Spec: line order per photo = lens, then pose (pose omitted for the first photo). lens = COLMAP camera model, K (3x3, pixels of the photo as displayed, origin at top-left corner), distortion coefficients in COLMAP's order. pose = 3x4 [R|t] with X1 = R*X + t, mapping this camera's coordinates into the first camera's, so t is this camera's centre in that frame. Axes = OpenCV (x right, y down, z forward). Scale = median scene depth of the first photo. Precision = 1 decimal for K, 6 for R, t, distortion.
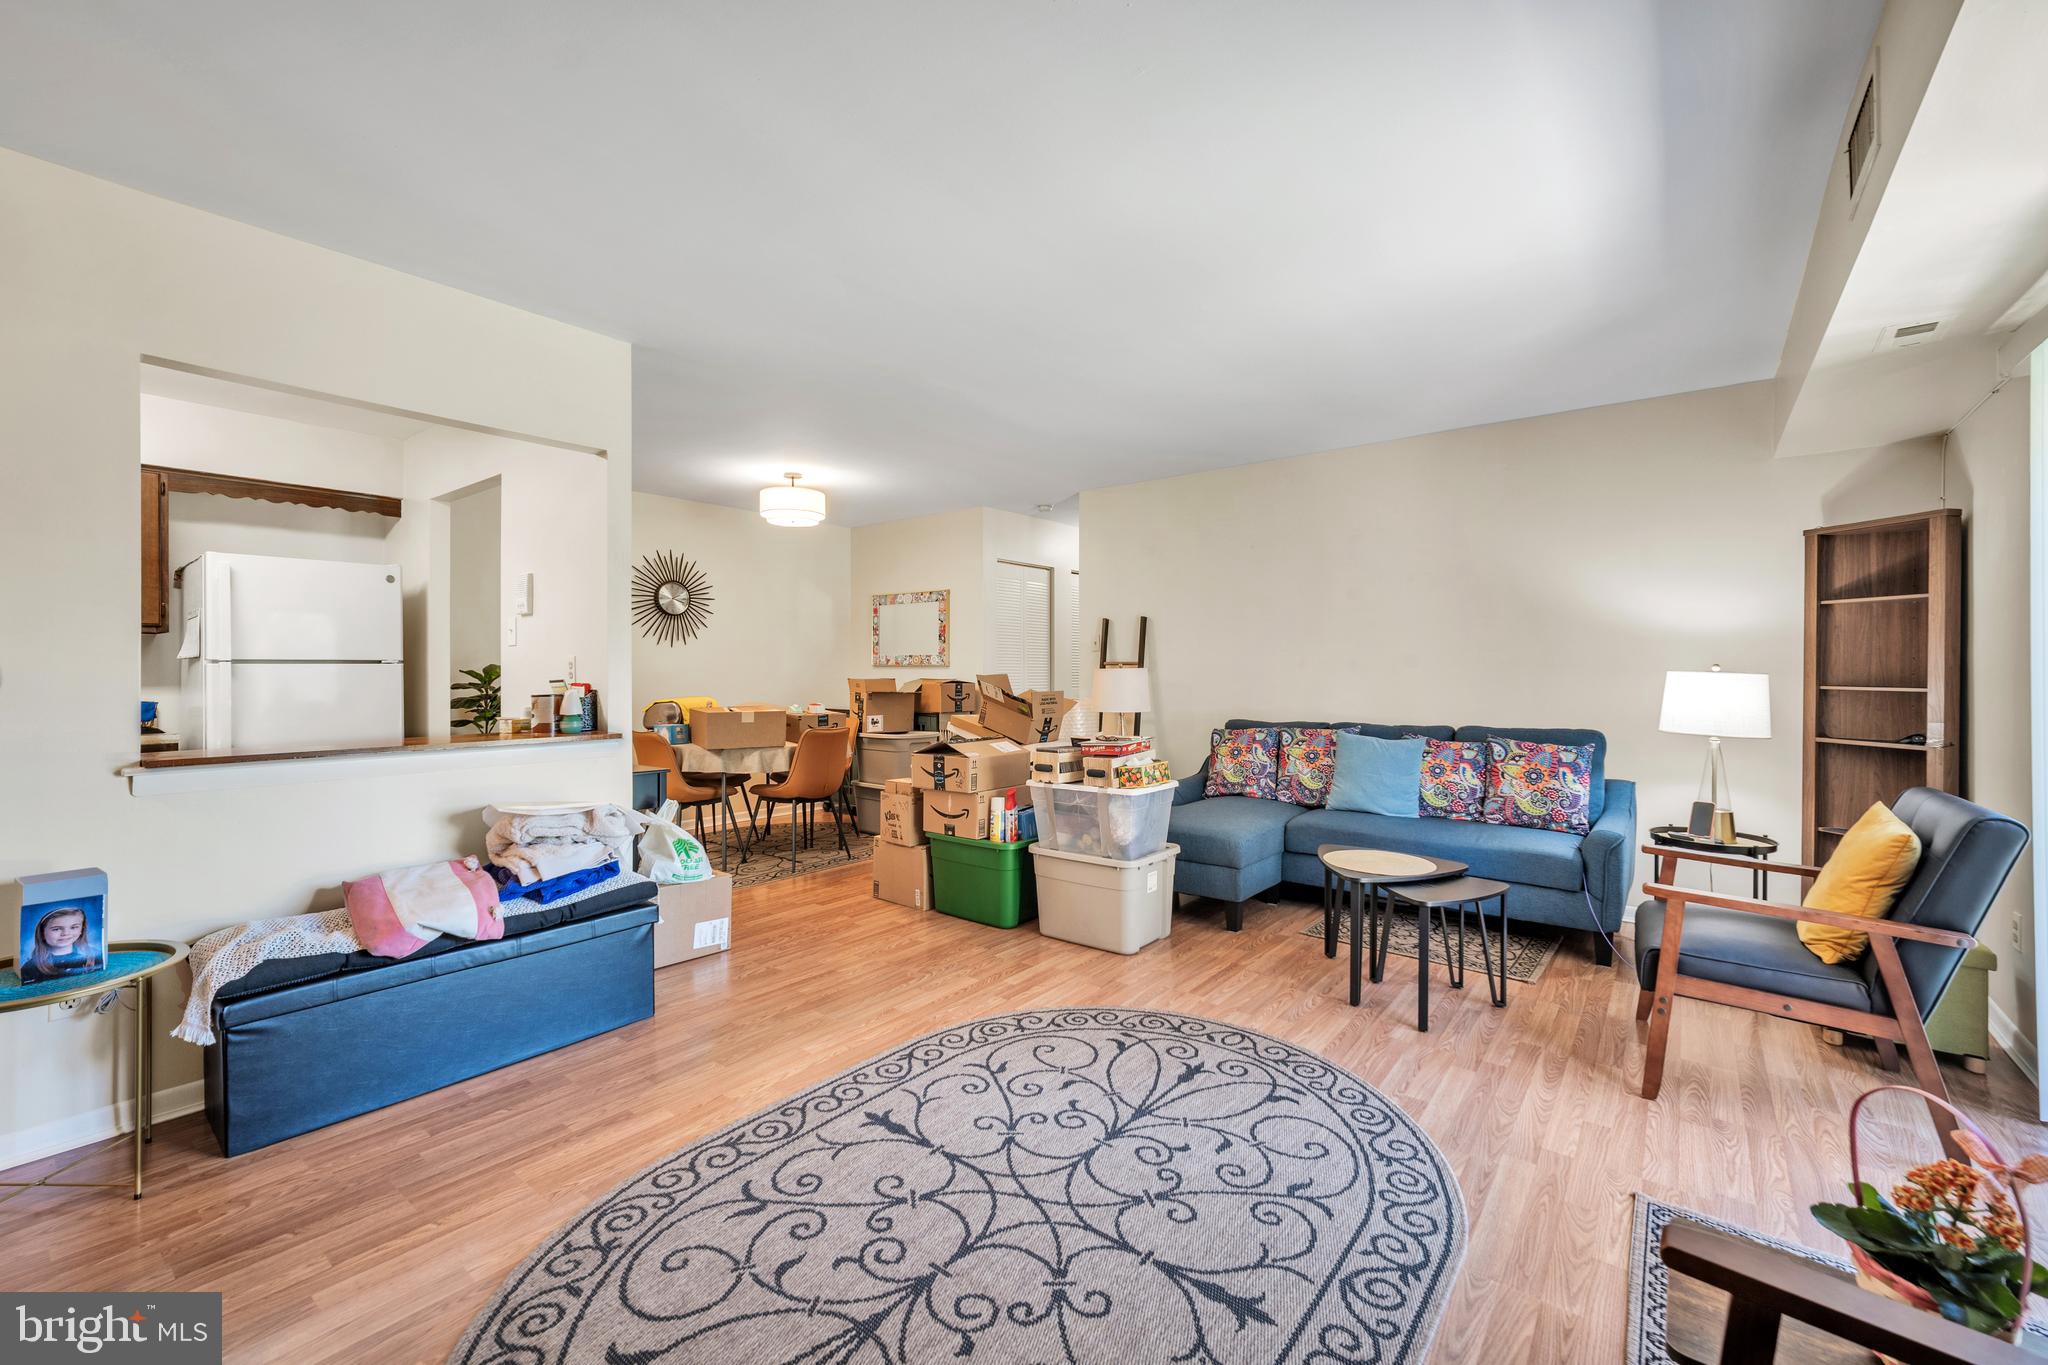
lens RADIAL K [[850.4, 0, 1023.2], [0, 850.4, 674.8], [0, 0, 1]] dist [0.000607, -0.000049]
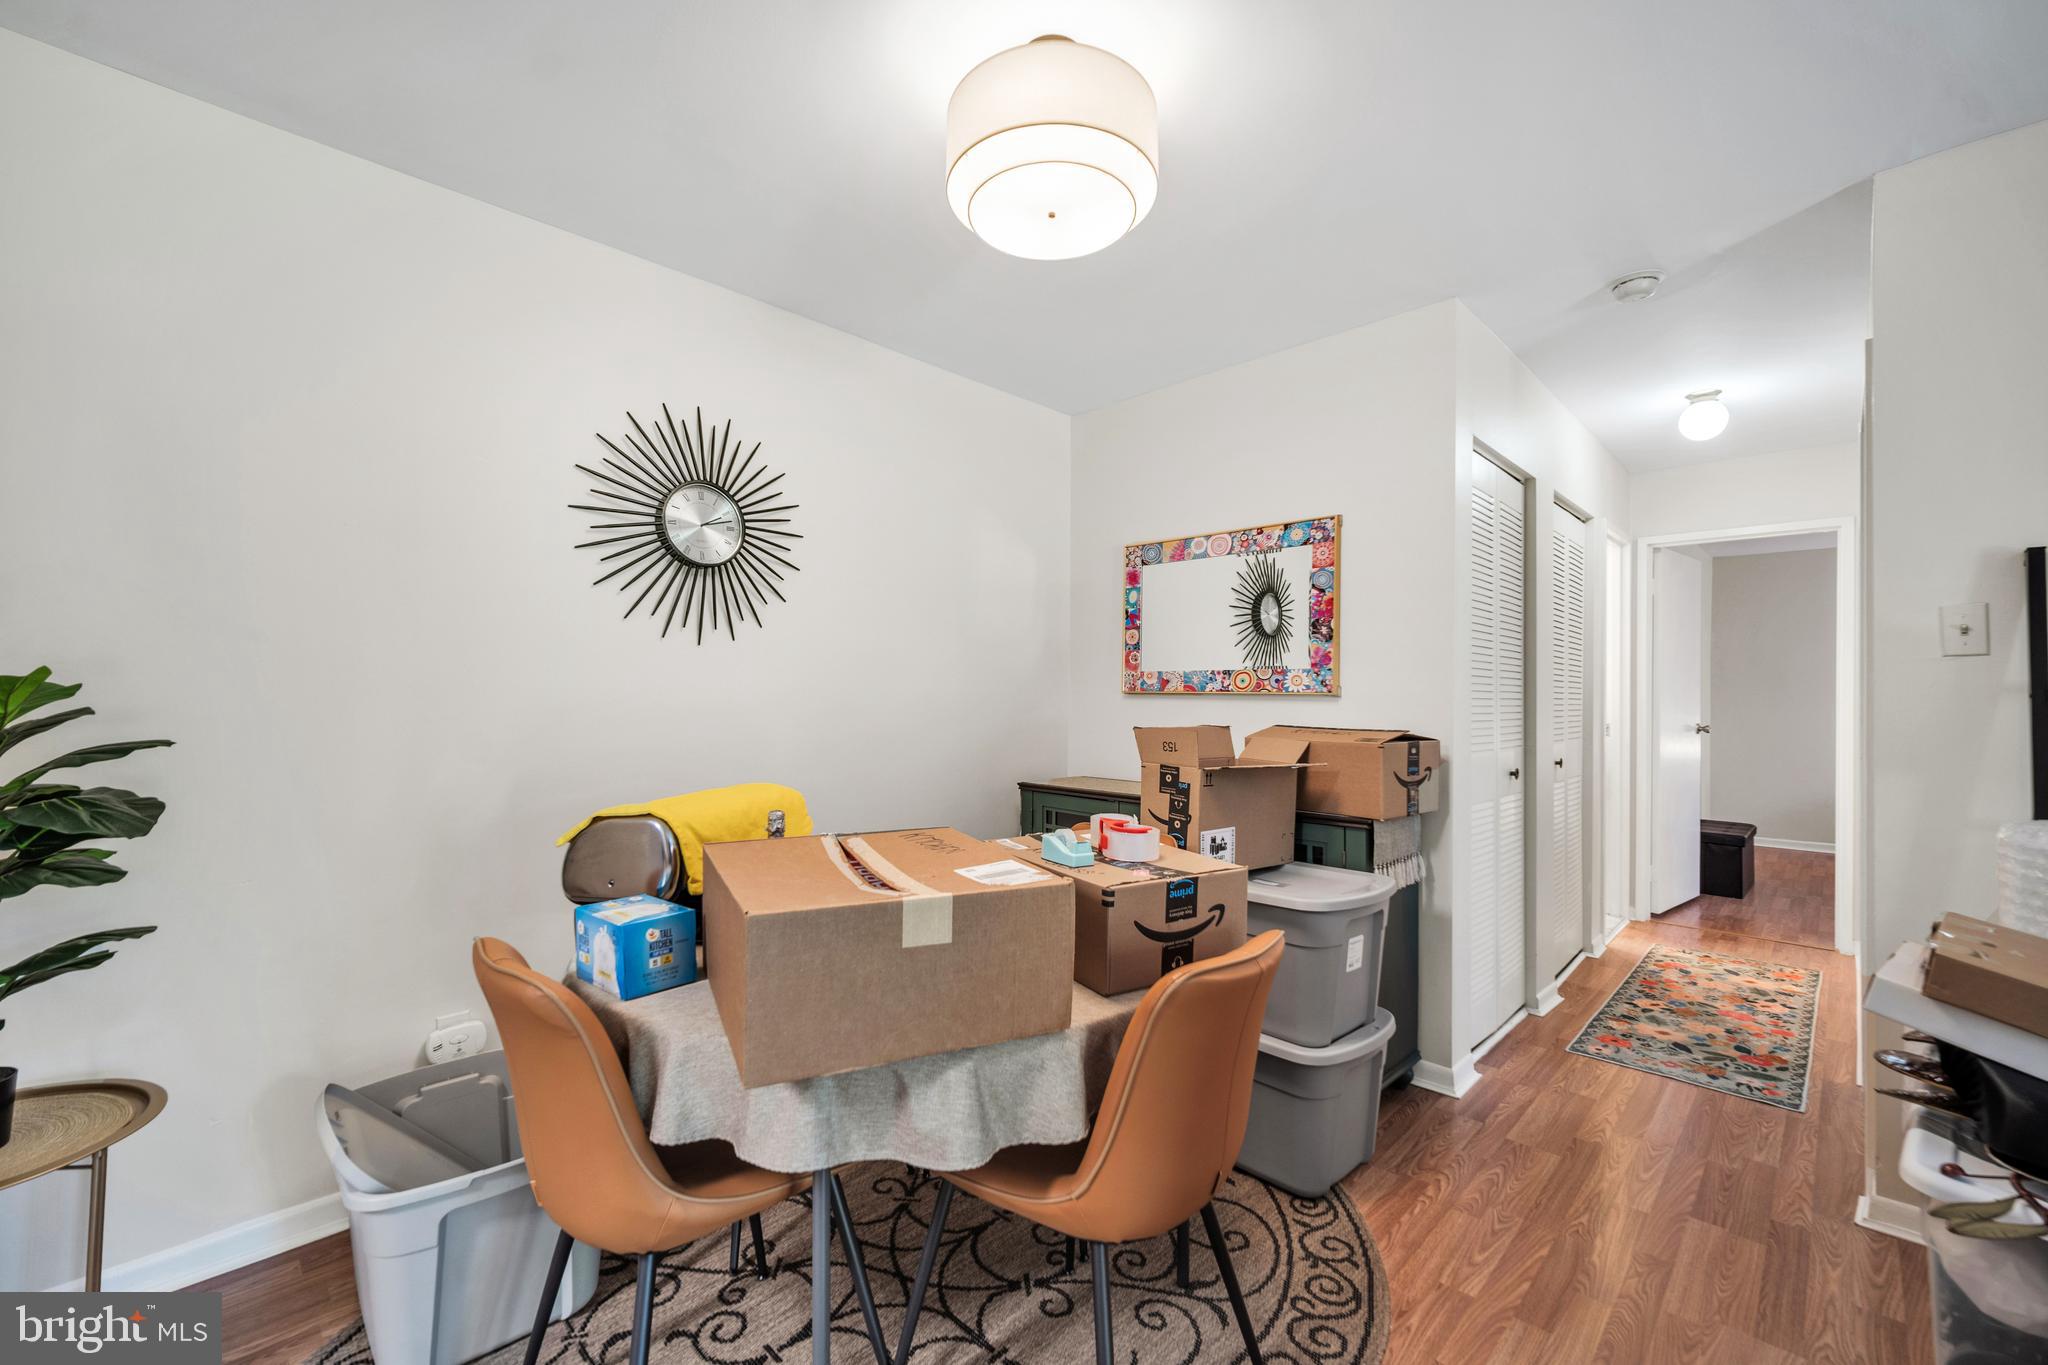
lens RADIAL K [[856.6, 0, 1026.4], [0, 856.6, 688.9], [0, 0, 1]] dist [0.000993, 0.000017]
pose [[0.994861, 0.006120, -0.101061, -0.213794], [-0.007679, 0.999857, -0.015046, -0.006451], [0.100955, 0.015745, 0.994766, 0.603796]]
